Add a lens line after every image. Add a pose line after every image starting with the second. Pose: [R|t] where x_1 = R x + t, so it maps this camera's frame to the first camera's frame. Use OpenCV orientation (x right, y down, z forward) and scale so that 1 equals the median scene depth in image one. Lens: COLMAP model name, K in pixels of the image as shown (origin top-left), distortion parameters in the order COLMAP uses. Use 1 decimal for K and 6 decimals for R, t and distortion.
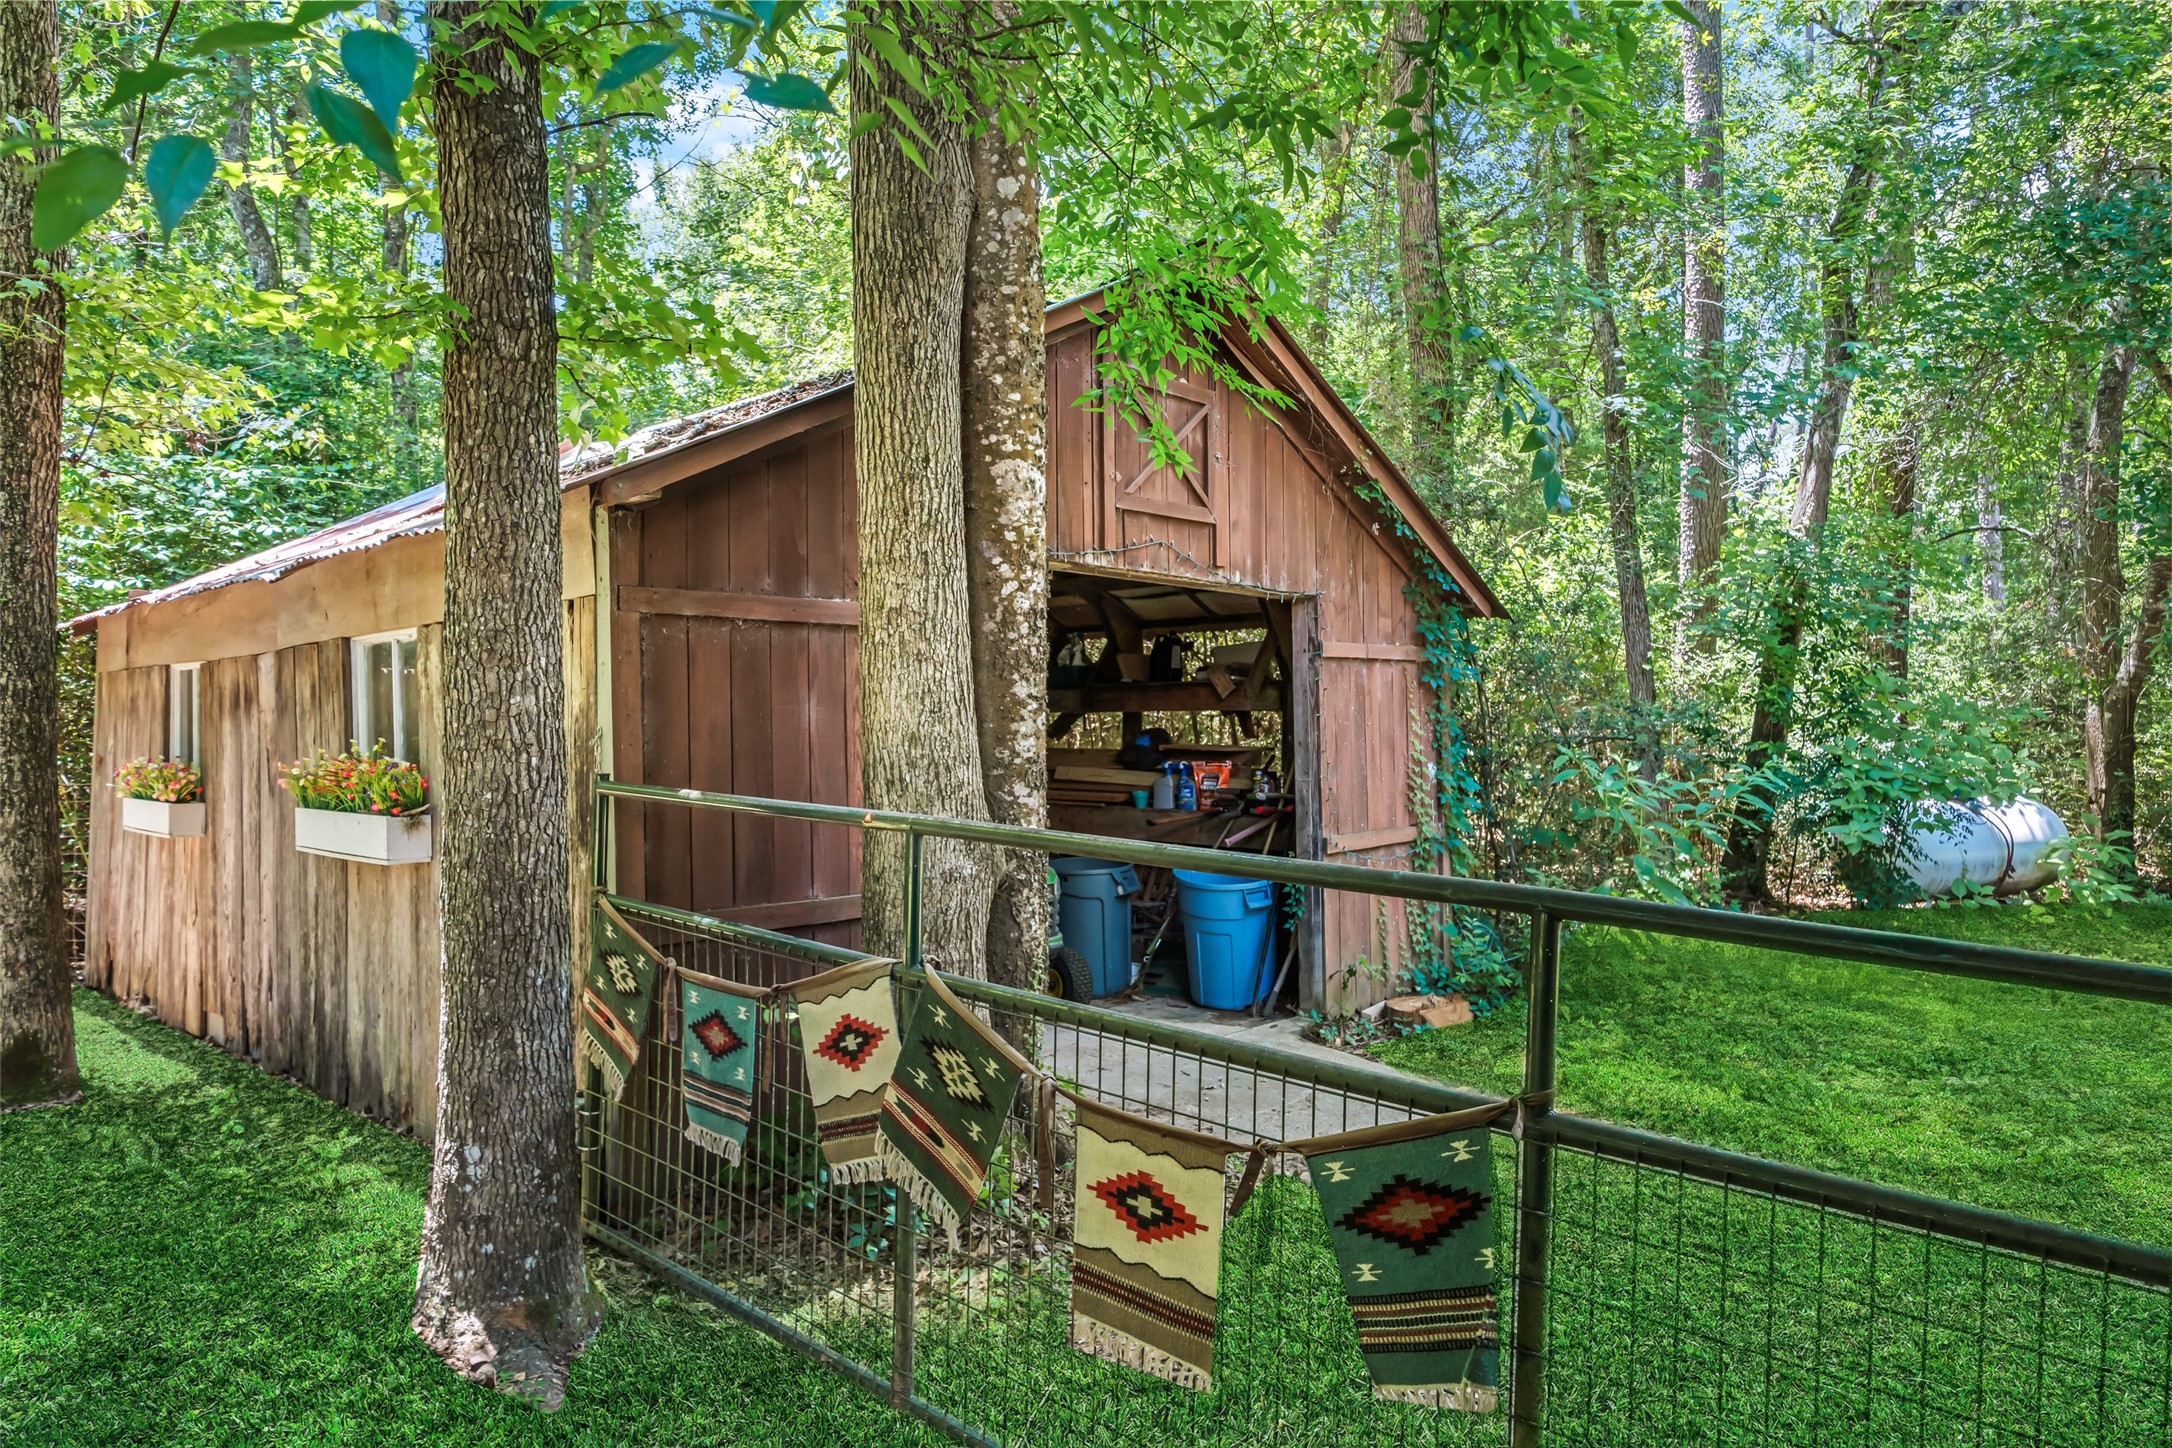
lens RADIAL K [[1358.8, 0, 1086.1], [0, 1358.8, 725.3], [0, 0, 1]] dist [-0.004143, -0.001310]
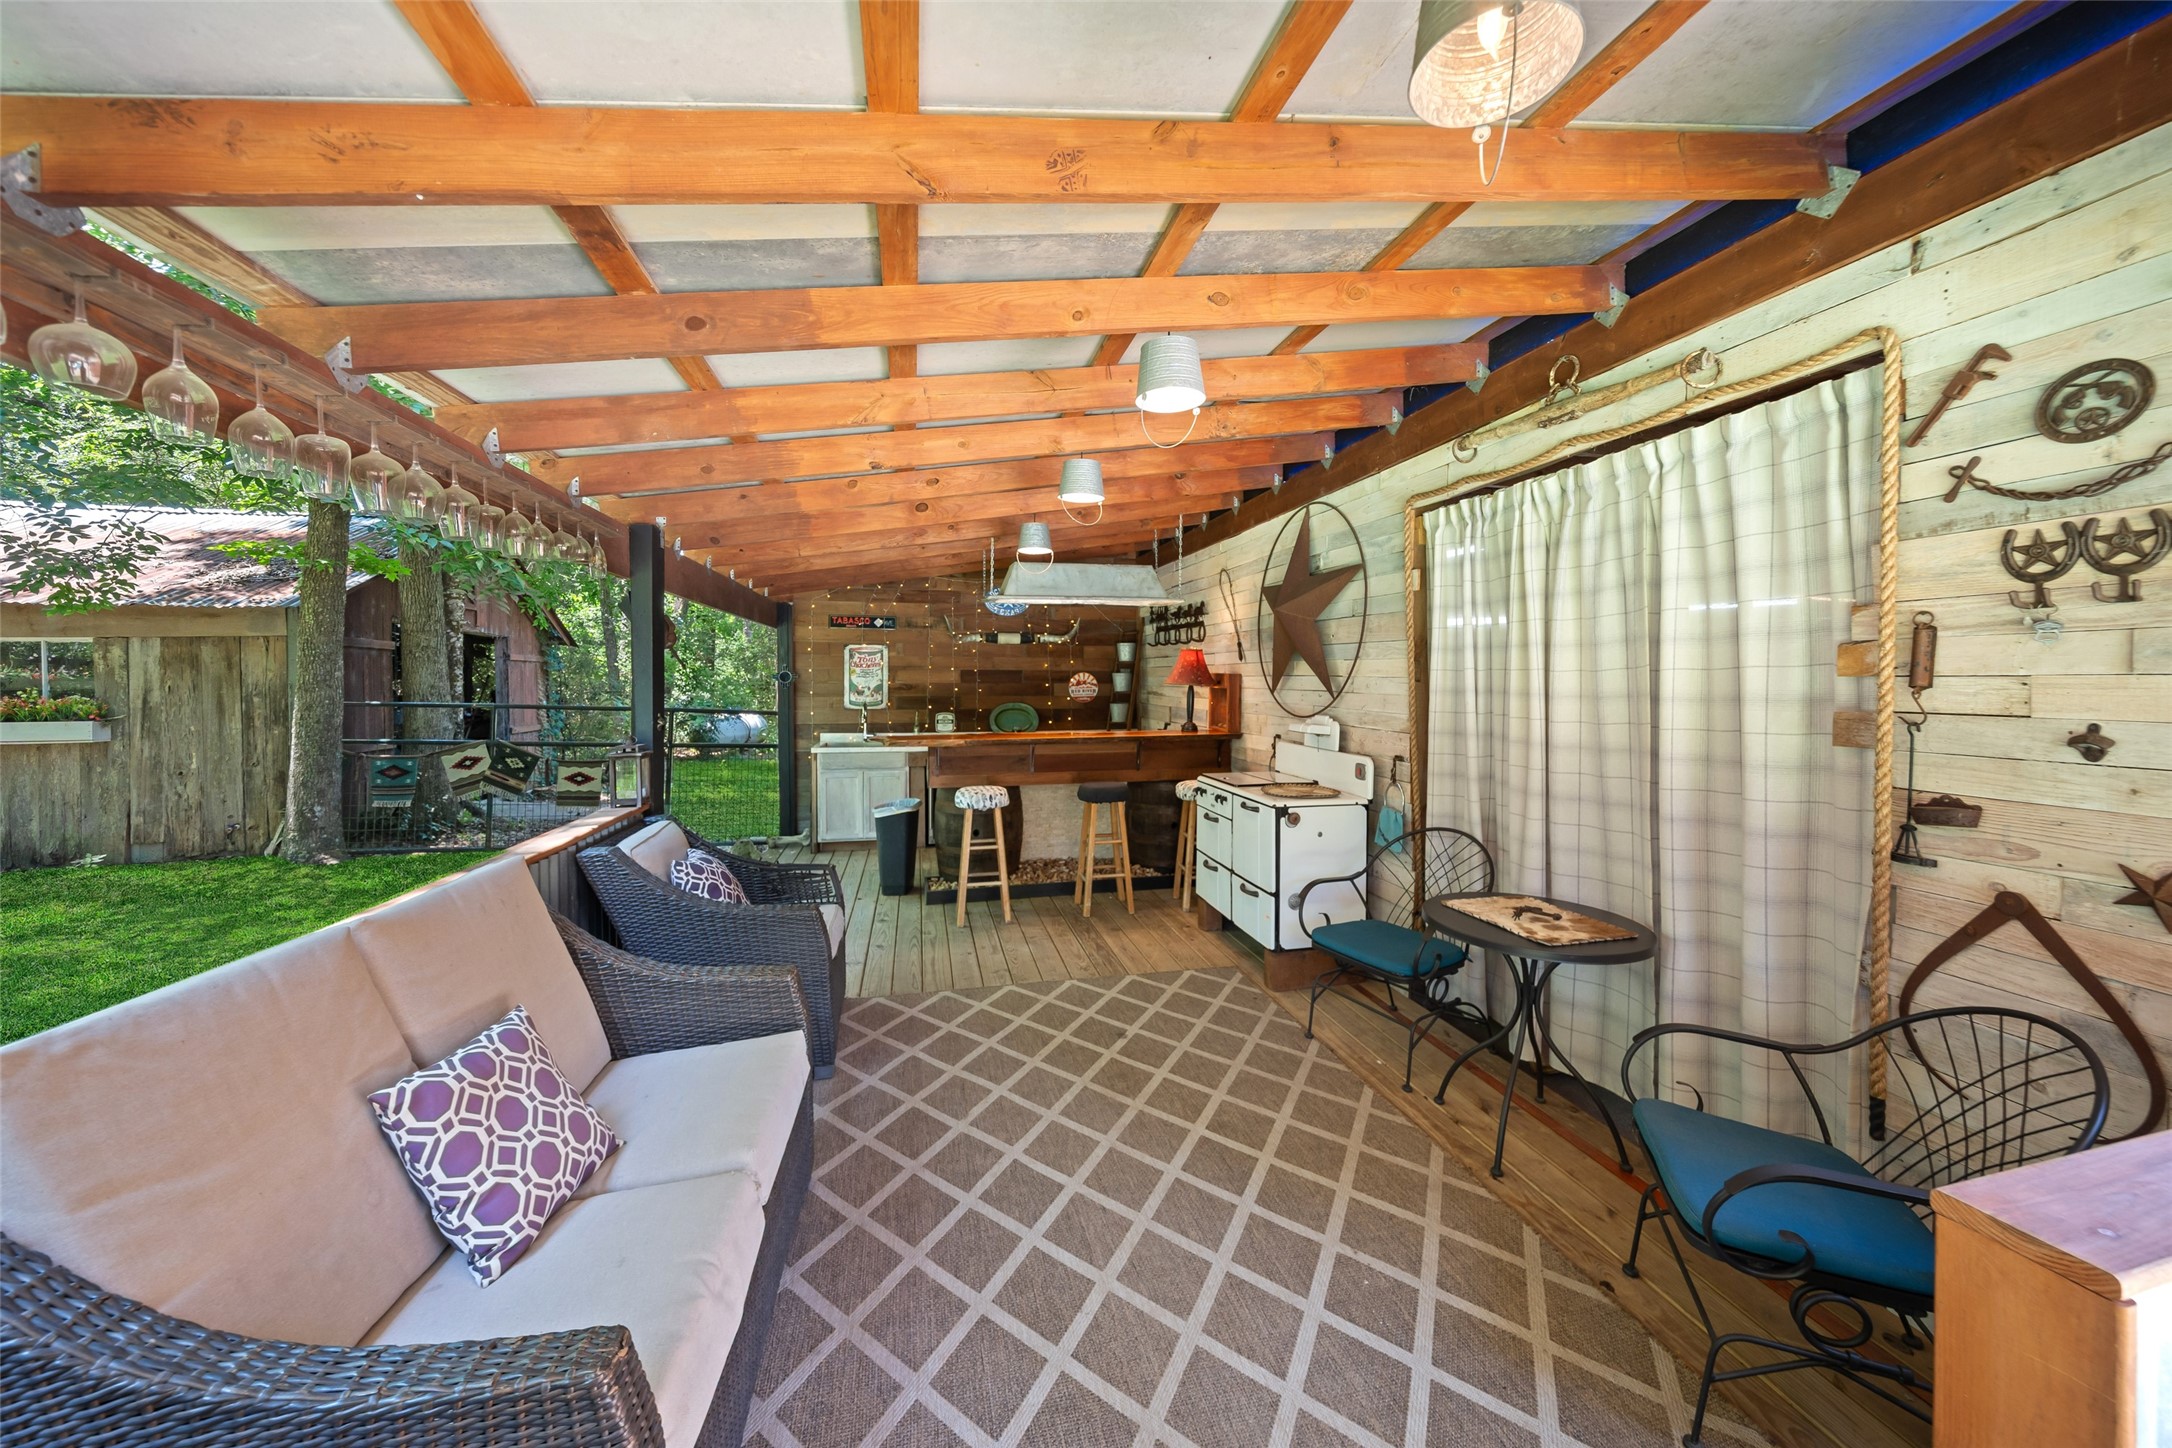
lens RADIAL K [[753.4, 0, 1094.1], [0, 753.4, 690.3], [0, 0, 1]] dist [-0.001186, -0.000038]
pose [[0.523369, -0.000568, 0.852106, -1.059433], [0.004070, 0.999990, -0.001833, 0.035939], [-0.852097, 0.004427, 0.523366, -1.643512]]
